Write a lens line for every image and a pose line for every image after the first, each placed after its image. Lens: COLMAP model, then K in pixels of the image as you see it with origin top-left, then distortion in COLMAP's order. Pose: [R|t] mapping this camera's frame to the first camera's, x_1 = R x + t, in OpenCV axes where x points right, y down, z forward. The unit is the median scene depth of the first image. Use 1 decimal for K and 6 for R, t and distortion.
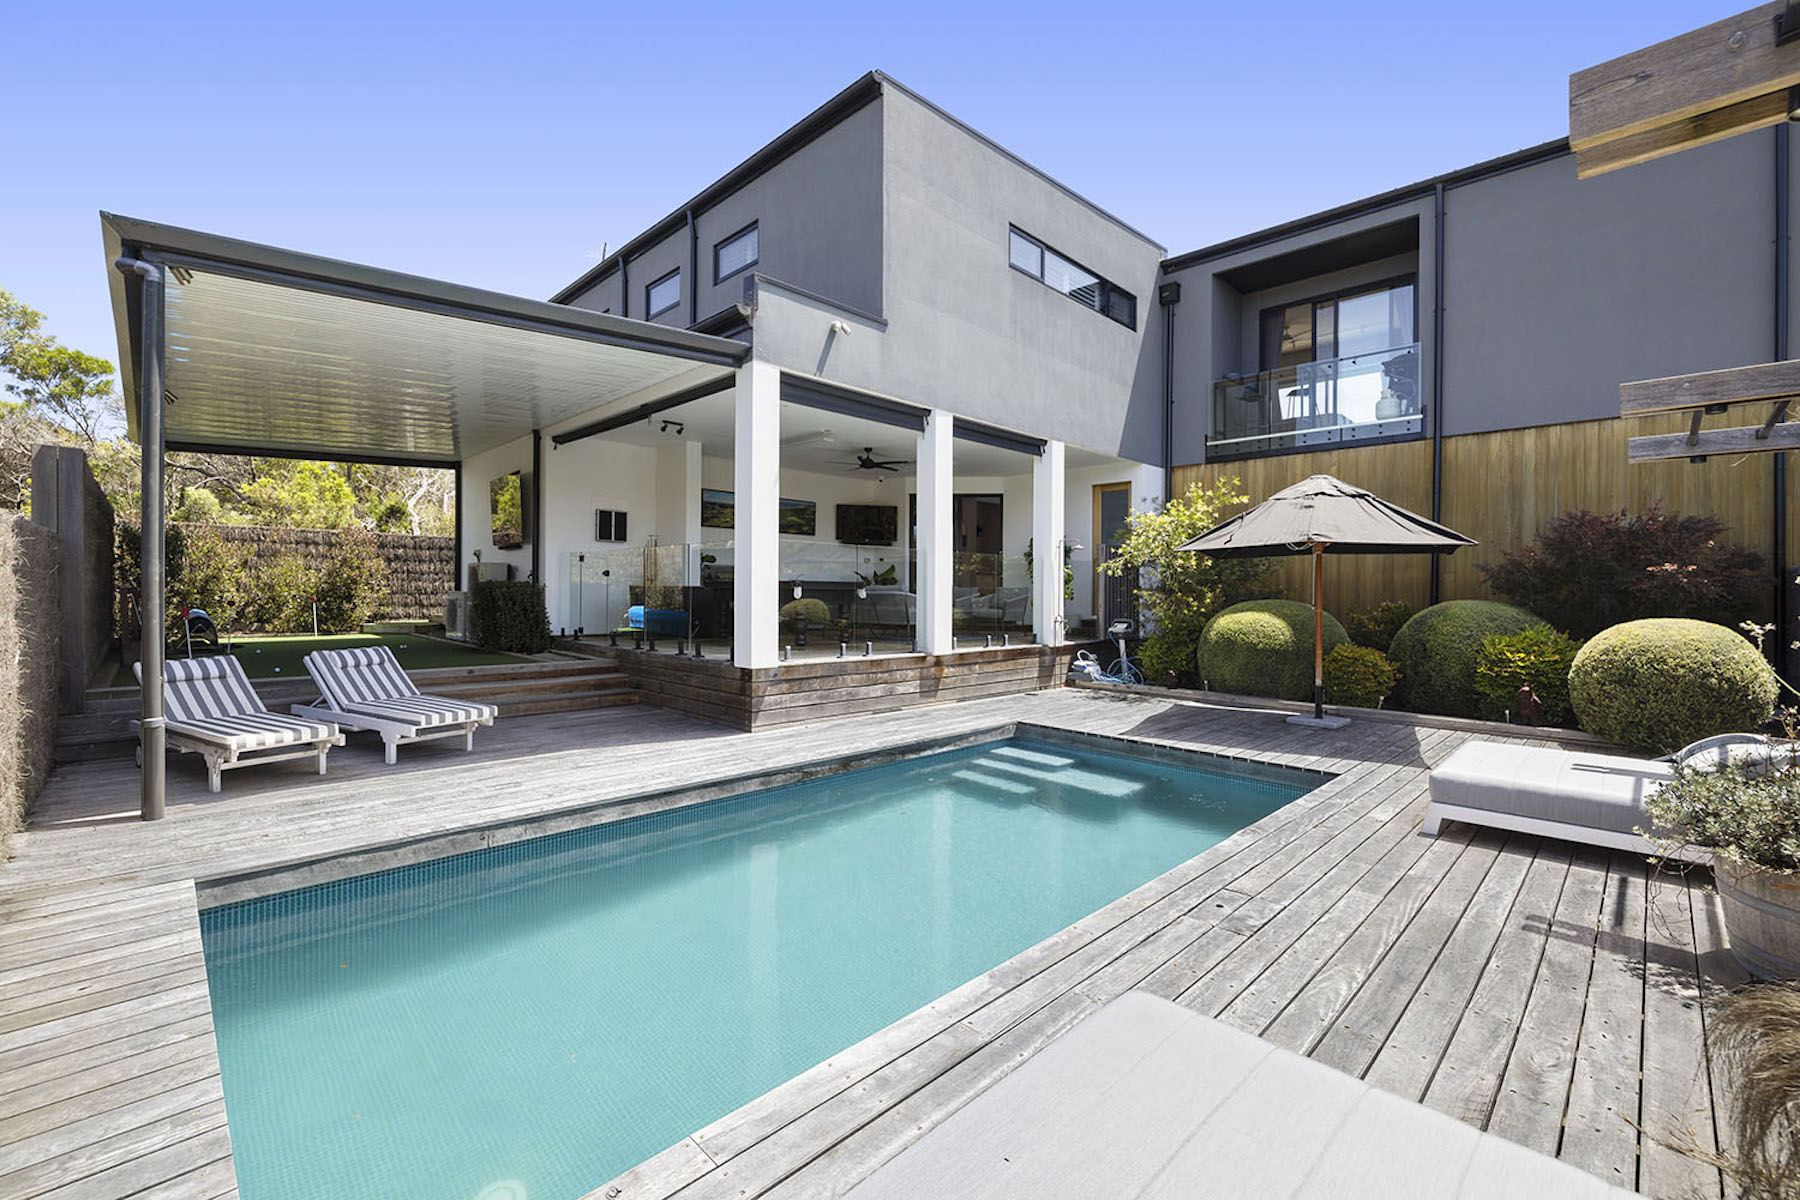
lens RADIAL K [[768.2, 0, 903.5], [0, 768.2, 594.7], [0, 0, 1]] dist [-0.002438, -0.000604]
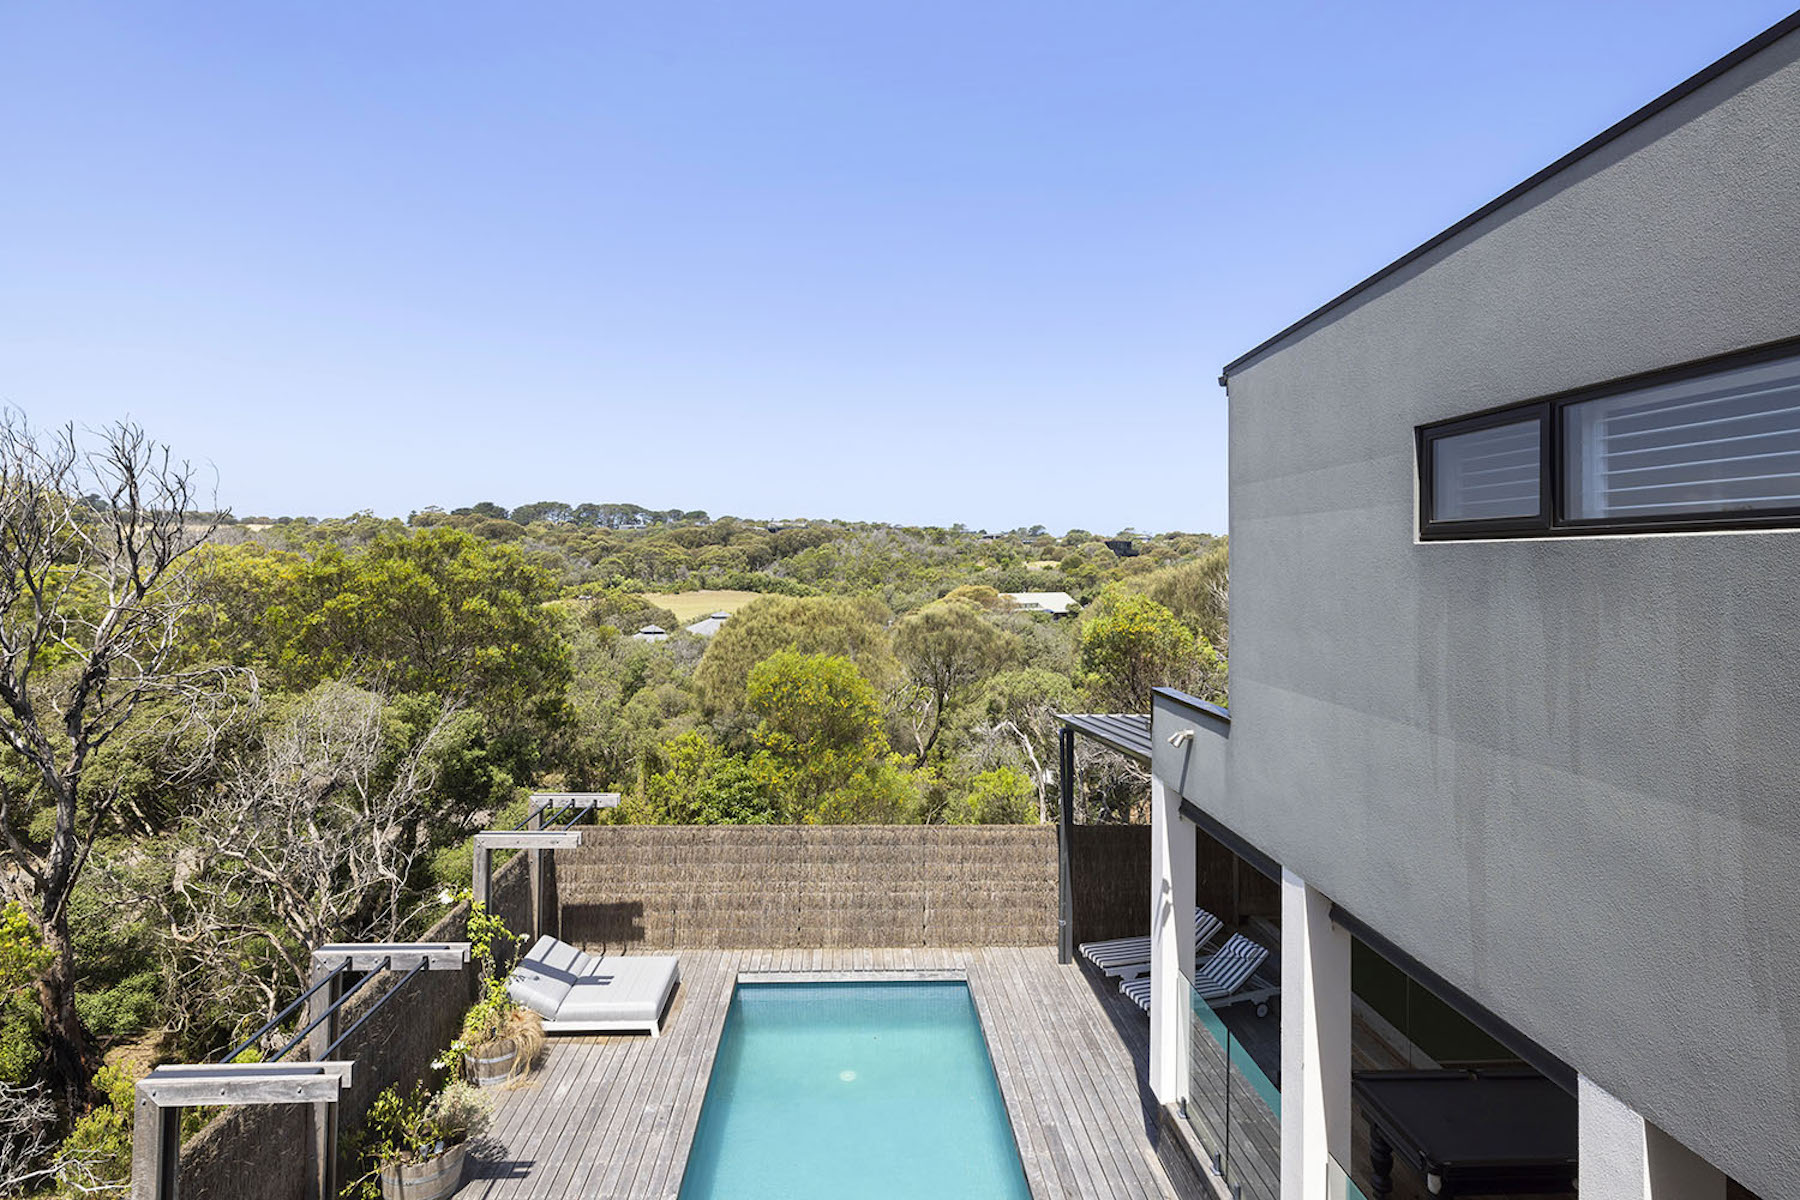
lens RADIAL K [[900.7, 0, 895.6], [0, 900.7, 589.8], [0, 0, 1]] dist [-0.002125, -0.000130]
pose [[-0.662113, -0.004099, -0.749392, 0.647015], [-0.014607, 0.999866, 0.007437, -0.397171], [0.749261, 0.015871, -0.662084, 1.086889]]
